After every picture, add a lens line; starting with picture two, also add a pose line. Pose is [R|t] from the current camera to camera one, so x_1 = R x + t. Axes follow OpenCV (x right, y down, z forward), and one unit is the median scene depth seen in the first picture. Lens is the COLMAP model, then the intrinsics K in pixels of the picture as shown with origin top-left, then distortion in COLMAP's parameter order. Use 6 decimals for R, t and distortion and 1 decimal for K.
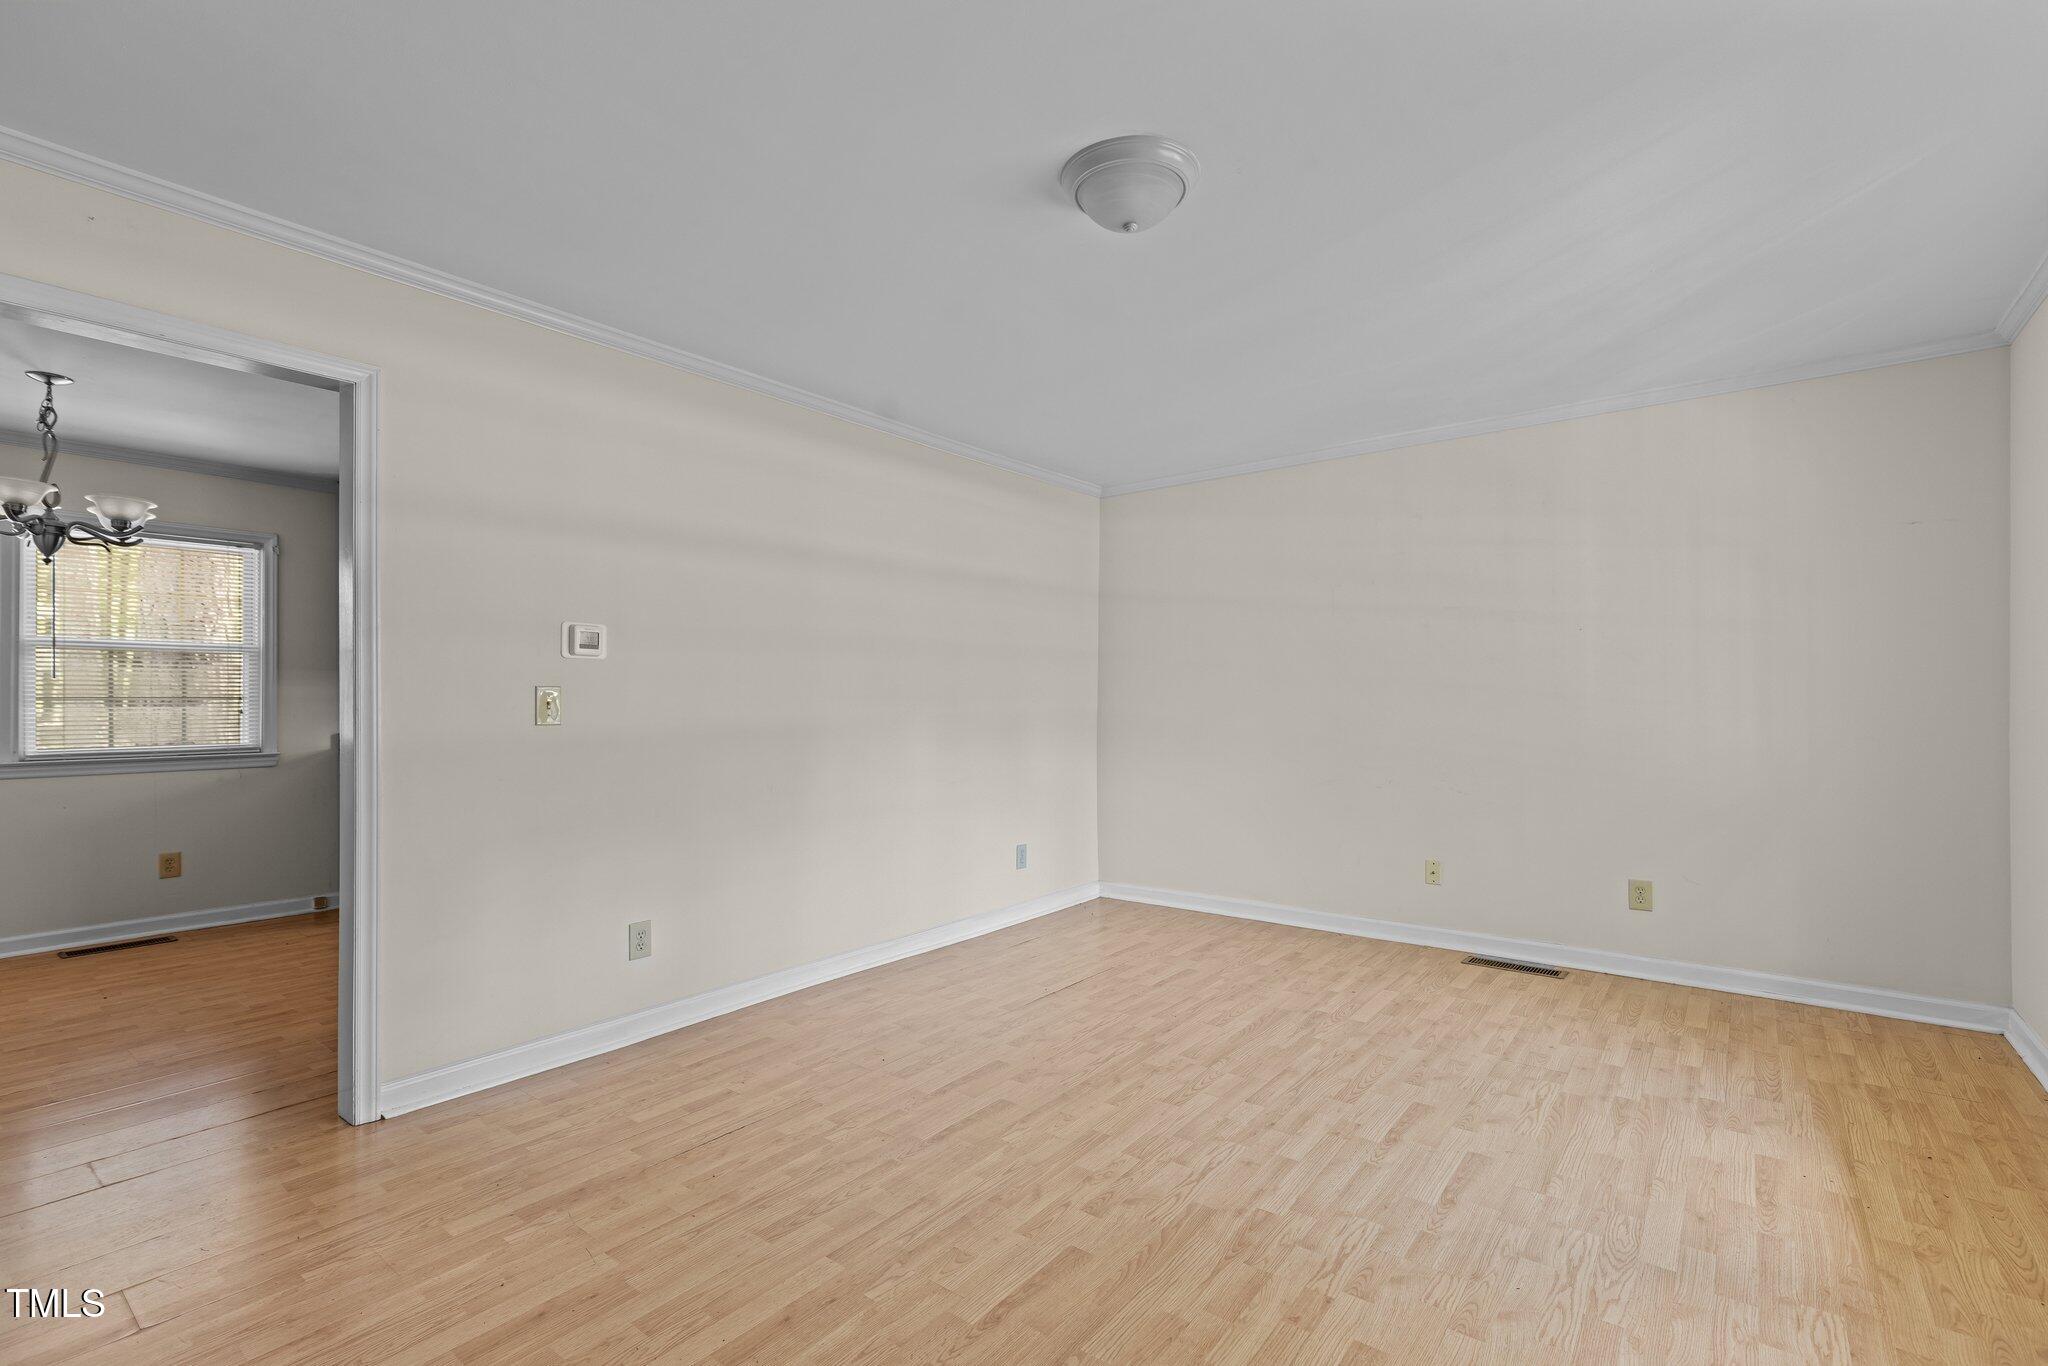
lens RADIAL K [[926.1, 0, 1033.8], [0, 926.1, 694.5], [0, 0, 1]] dist [0.004574, -0.001130]
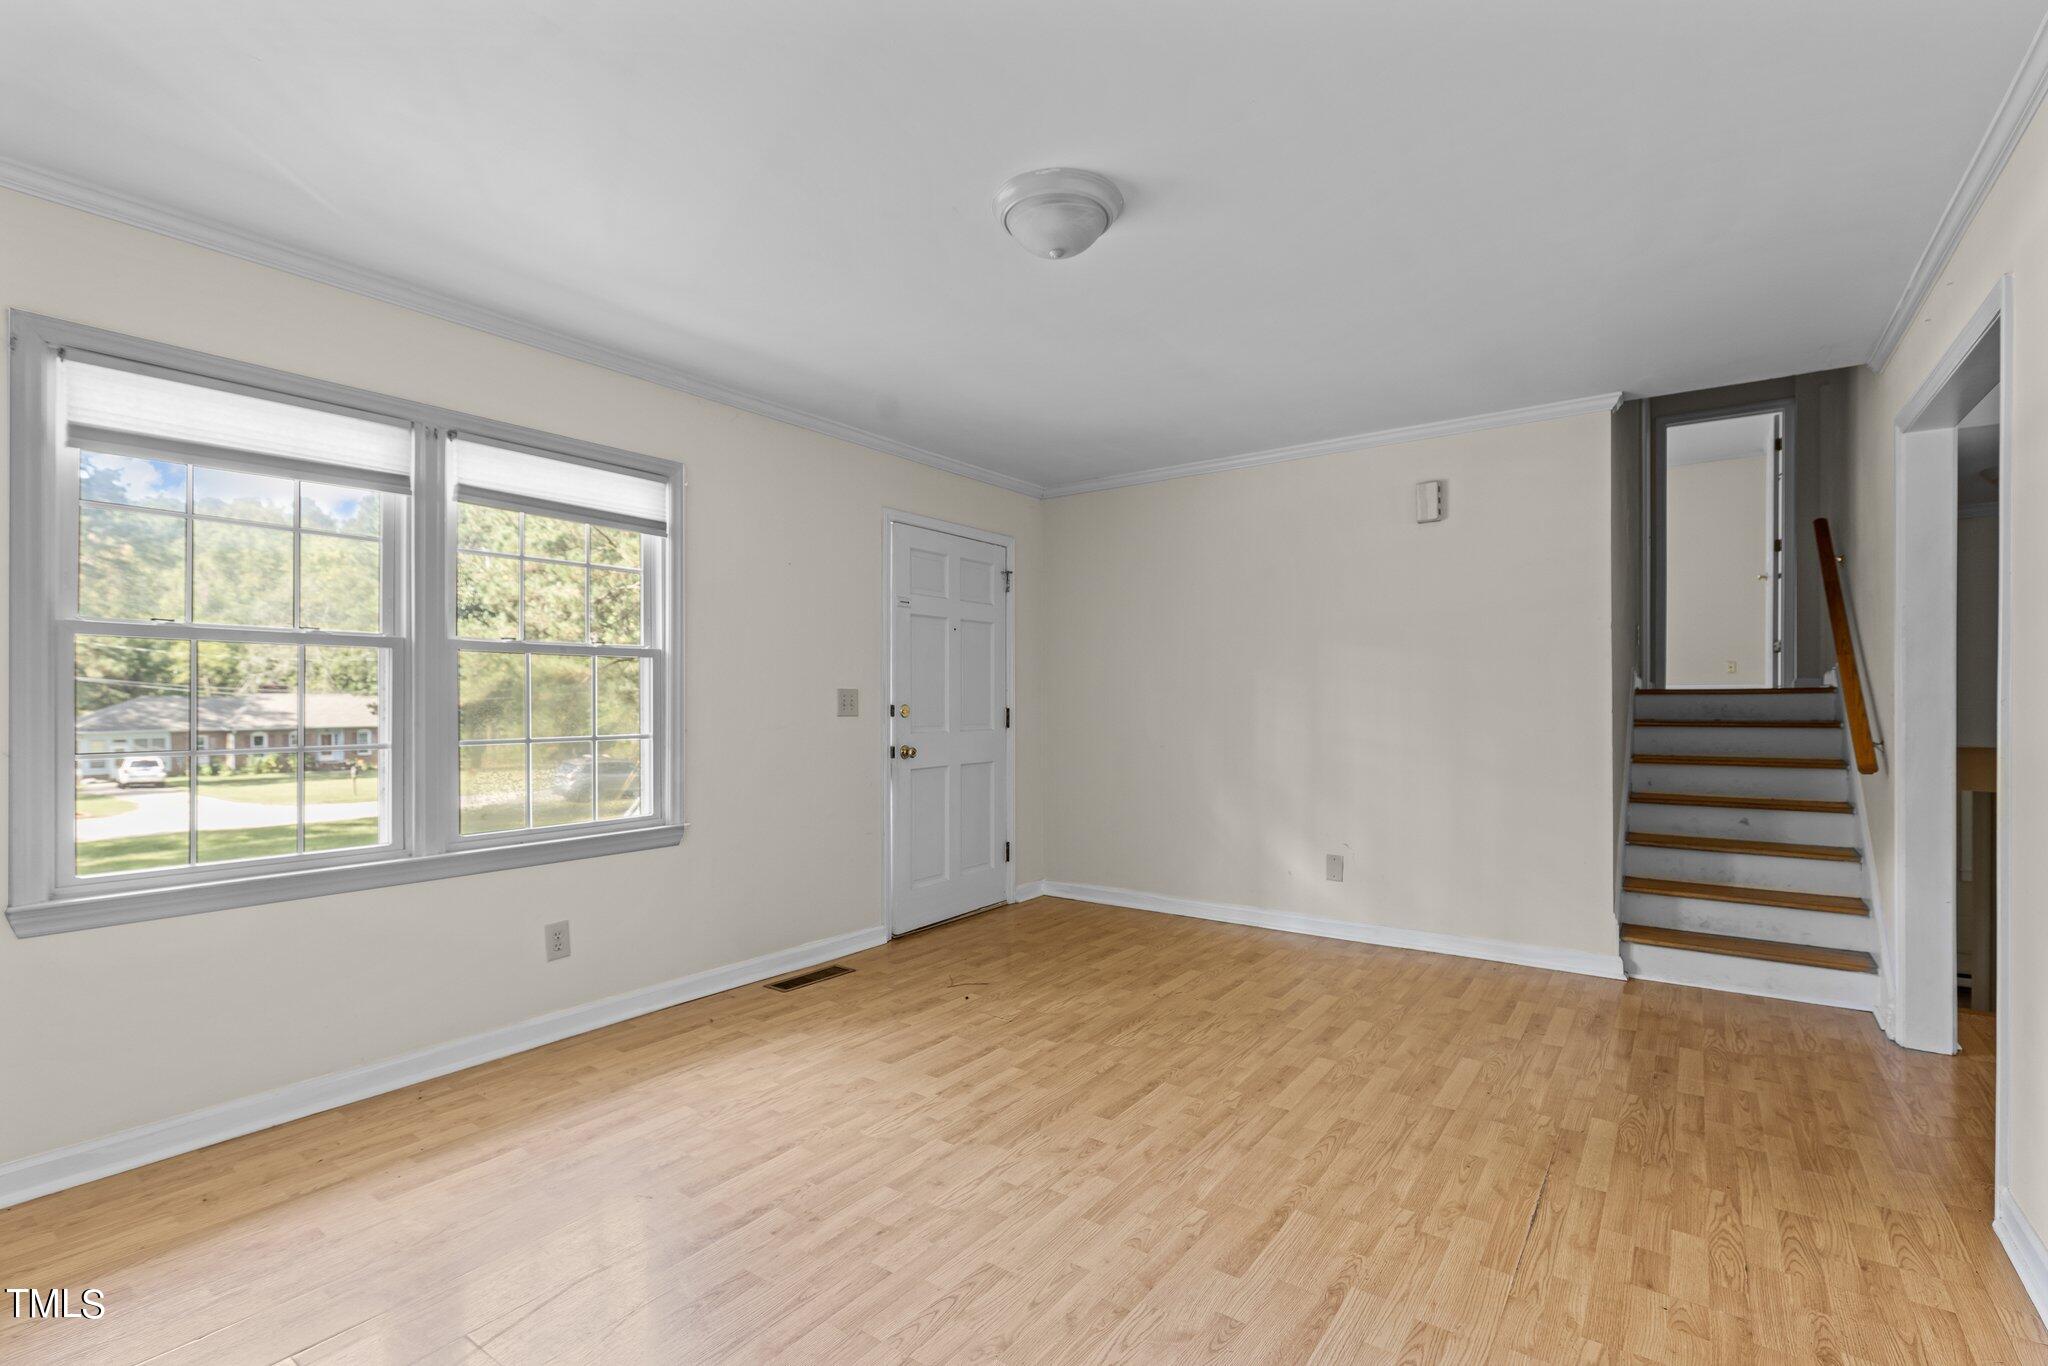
lens RADIAL K [[926.1, 0, 1043.7], [0, 926.1, 690.0], [0, 0, 1]] dist [0.004574, -0.001130]
pose [[-0.998960, 0.006135, -0.045190, 0.141378], [0.006841, 0.999857, -0.015489, 0.006009], [0.045089, -0.015782, -0.998858, 1.720362]]
